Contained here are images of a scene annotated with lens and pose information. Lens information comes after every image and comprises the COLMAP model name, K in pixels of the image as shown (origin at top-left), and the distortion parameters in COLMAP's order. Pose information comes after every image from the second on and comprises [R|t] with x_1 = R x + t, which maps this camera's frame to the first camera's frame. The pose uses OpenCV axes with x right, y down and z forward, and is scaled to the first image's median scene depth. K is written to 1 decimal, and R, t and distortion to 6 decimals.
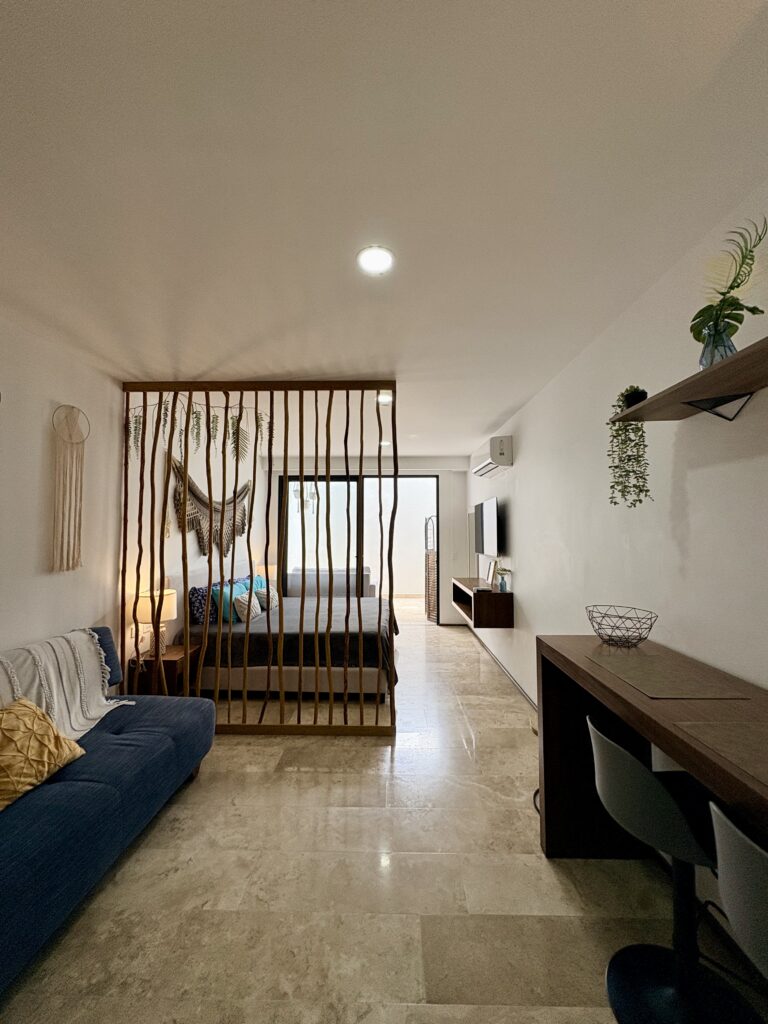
lens RADIAL K [[409.5, 0, 378.5], [0, 409.5, 512.2], [0, 0, 1]] dist [-0.000220, 0.000421]
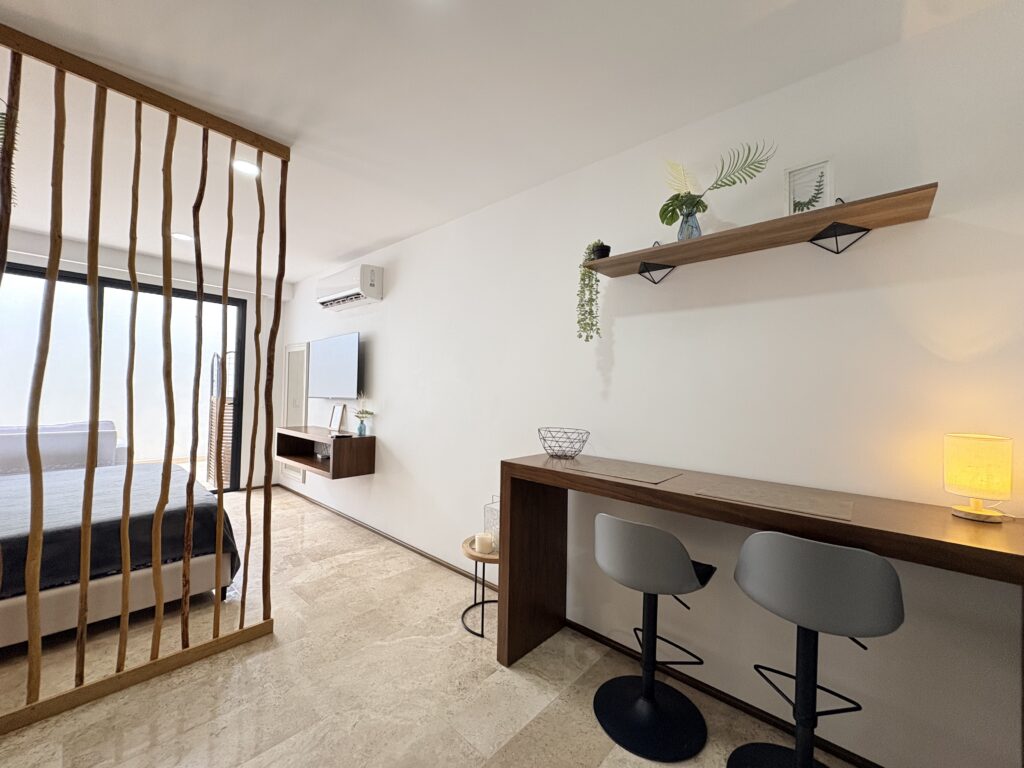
lens RADIAL K [[409.5, 0, 512.0], [0, 409.5, 384.0], [0, 0, 1]] dist [-0.000220, 0.000421]
pose [[0.648528, 0.033634, 0.760447, -0.247867], [-0.062568, 0.997998, 0.009219, 0.065370], [-0.758615, -0.053558, 0.649335, 0.212574]]
